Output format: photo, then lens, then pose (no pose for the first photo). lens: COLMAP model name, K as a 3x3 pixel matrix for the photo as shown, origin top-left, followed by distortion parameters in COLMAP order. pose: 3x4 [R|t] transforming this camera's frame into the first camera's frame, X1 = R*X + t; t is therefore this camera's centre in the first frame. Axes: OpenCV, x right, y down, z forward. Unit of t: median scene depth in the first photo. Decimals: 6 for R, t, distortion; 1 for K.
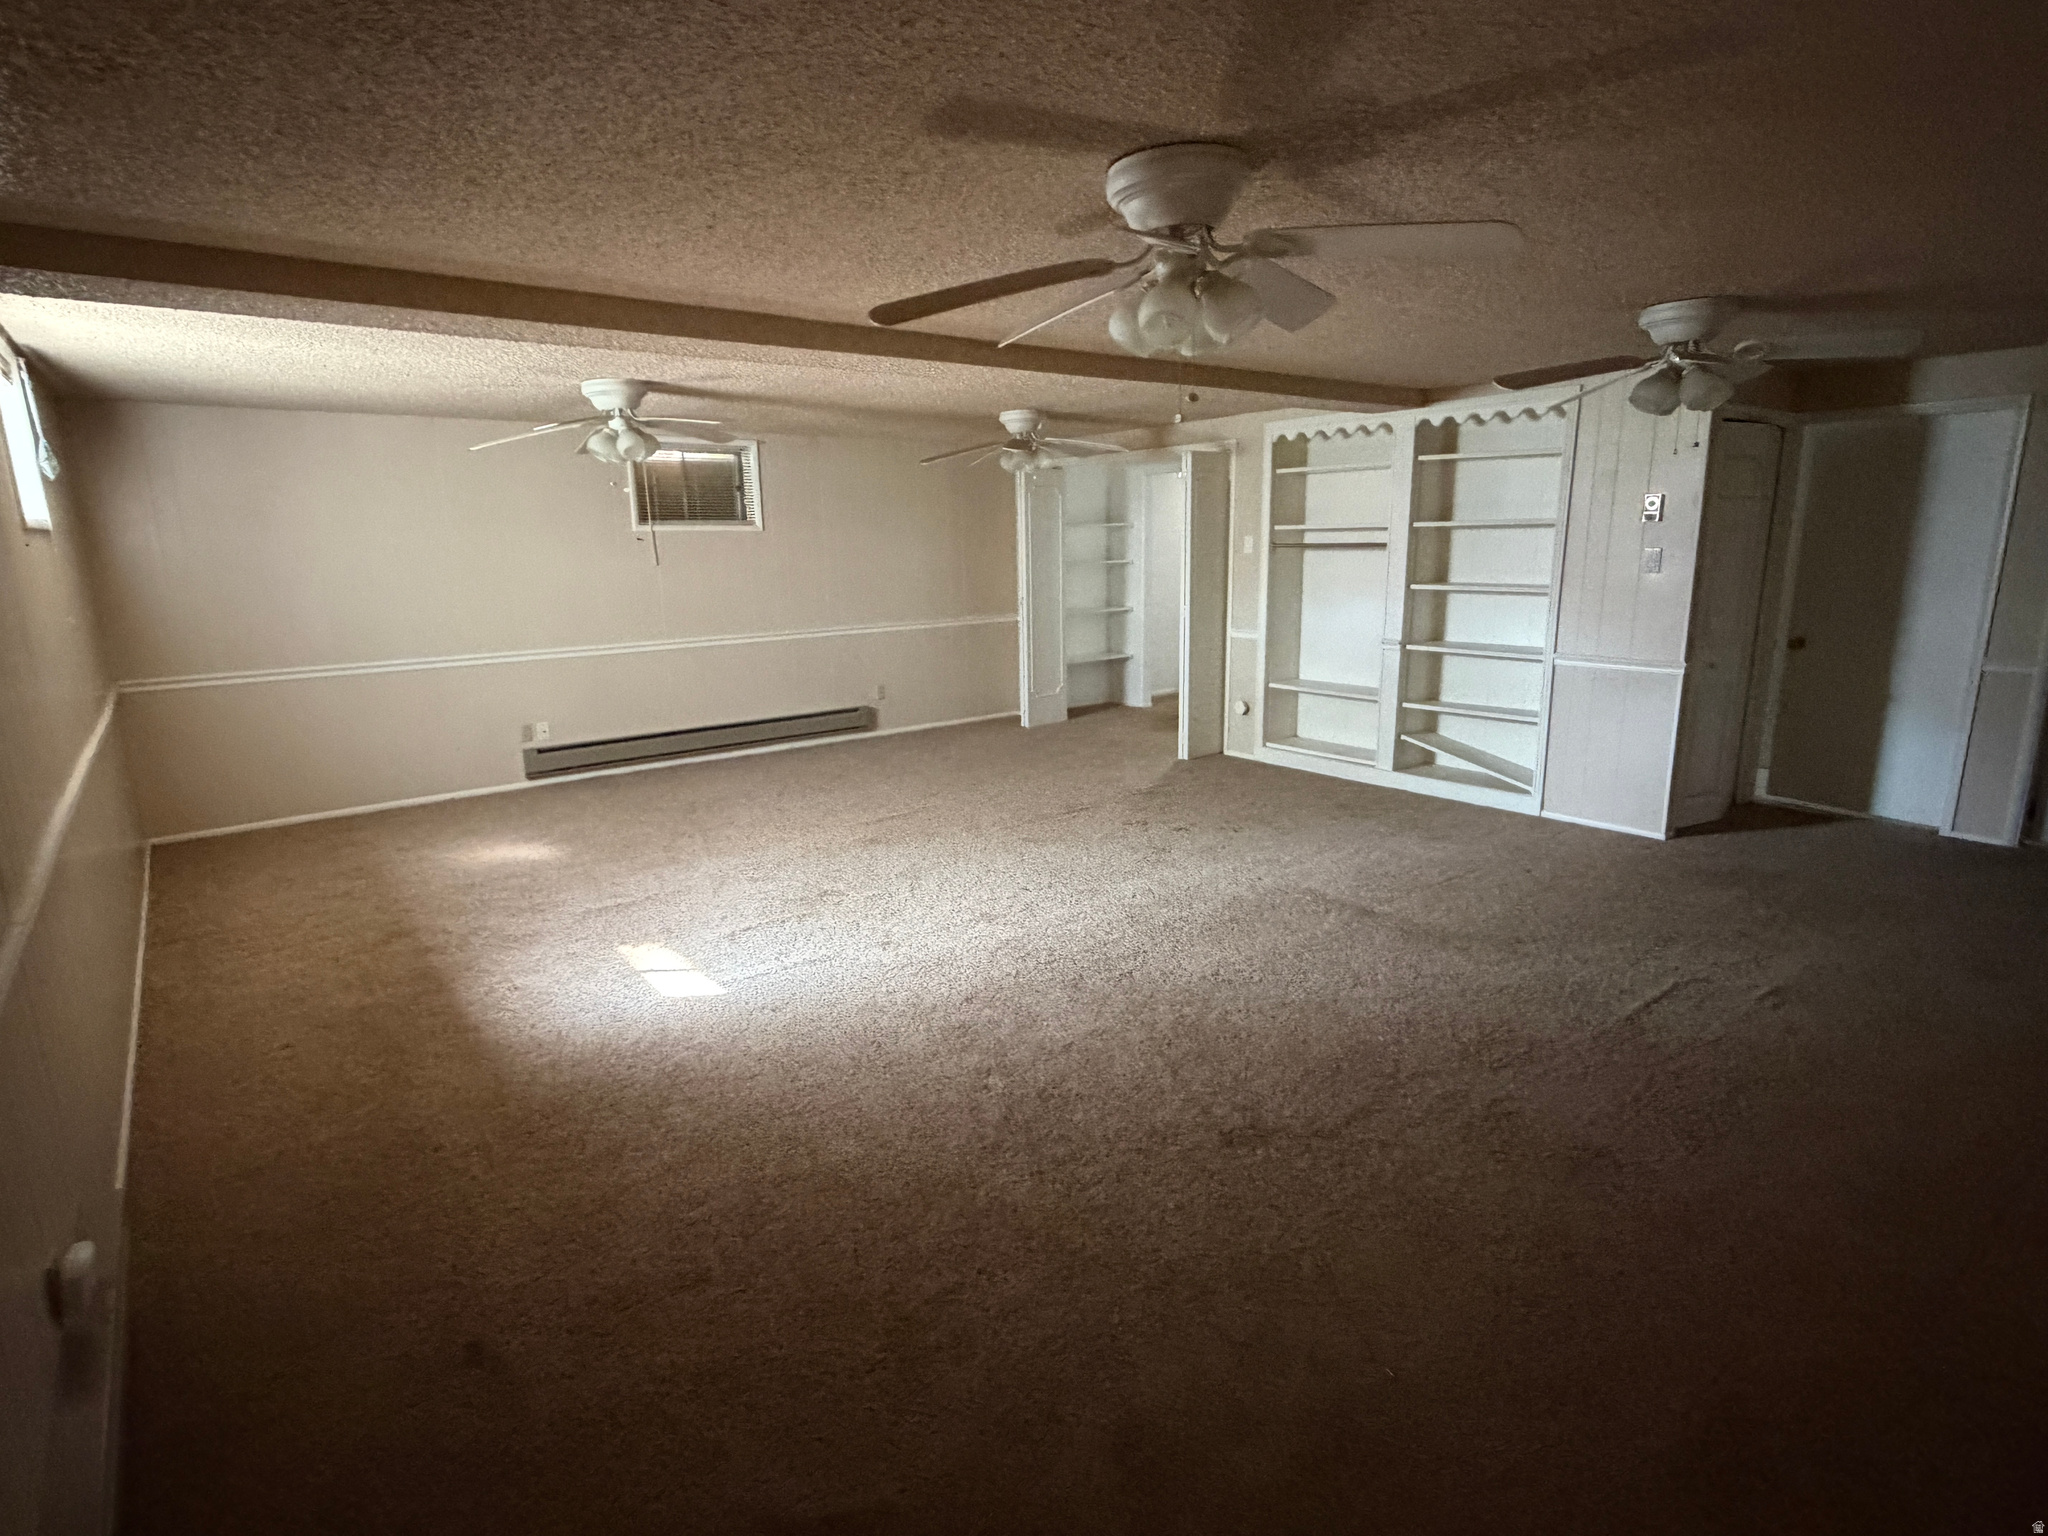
lens RADIAL K [[1047.3, 0, 1024.0], [0, 1047.3, 768.0], [0, 0, 1]] dist [-0.019989, -0.000284]
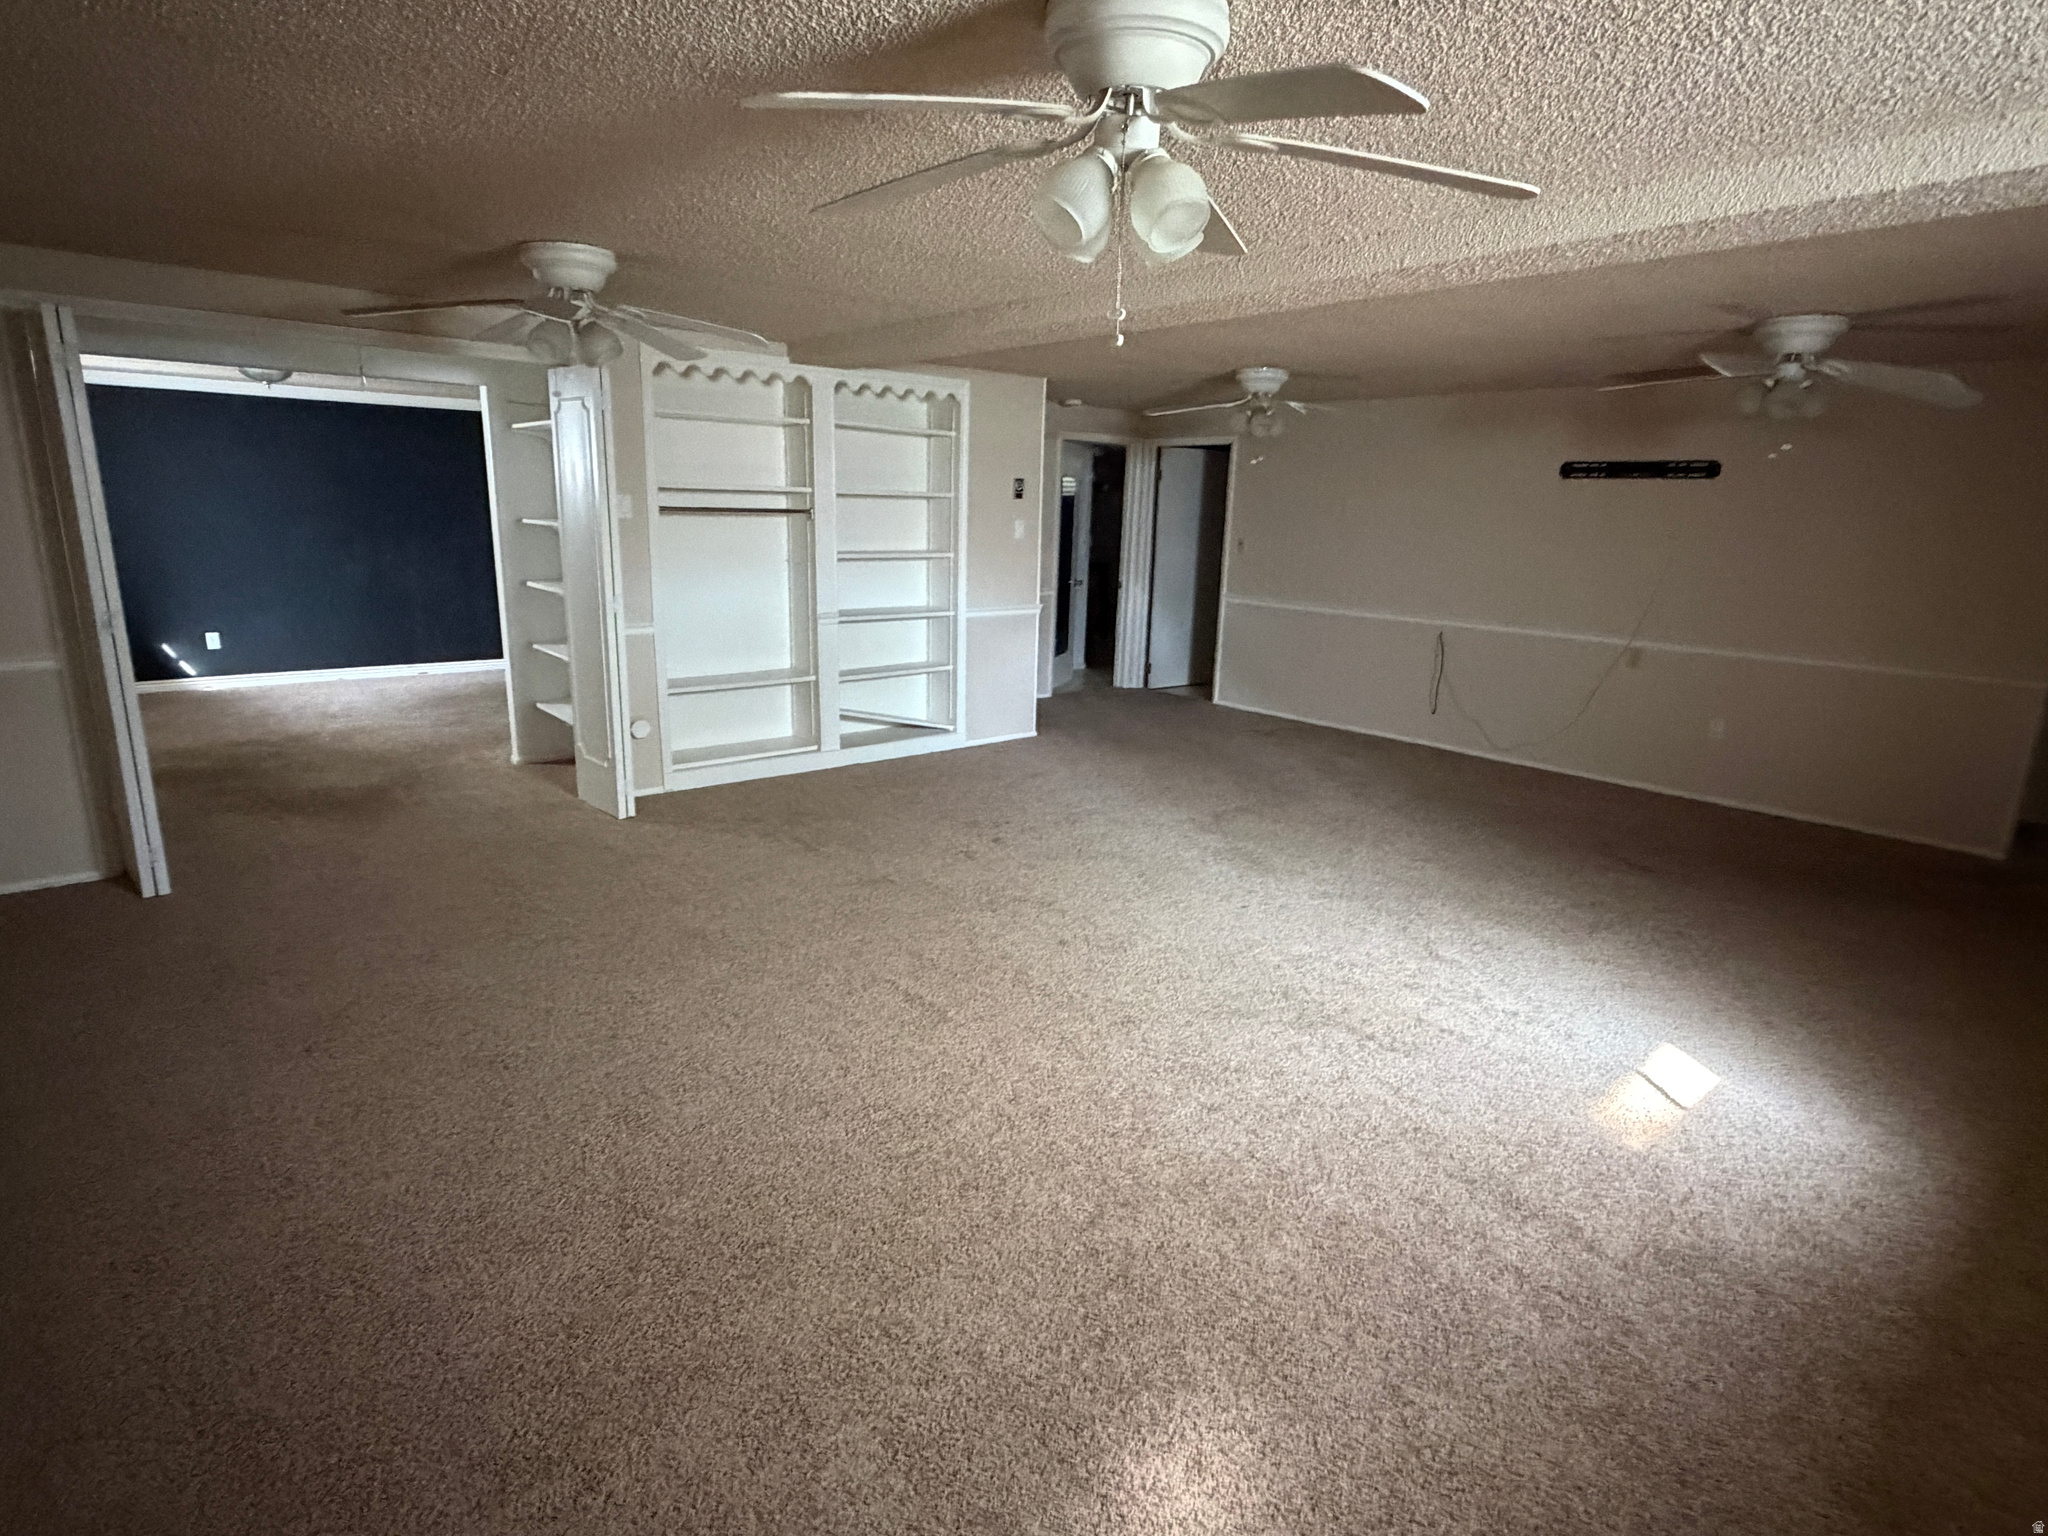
lens RADIAL K [[1047.3, 0, 1024.0], [0, 1047.3, 768.0], [0, 0, 1]] dist [-0.019989, -0.000284]
pose [[-0.055743, -0.223177, 0.973183, -0.665301], [0.184323, 0.955645, 0.229713, -0.190333], [-0.981284, 0.192185, -0.012134, 0.947613]]
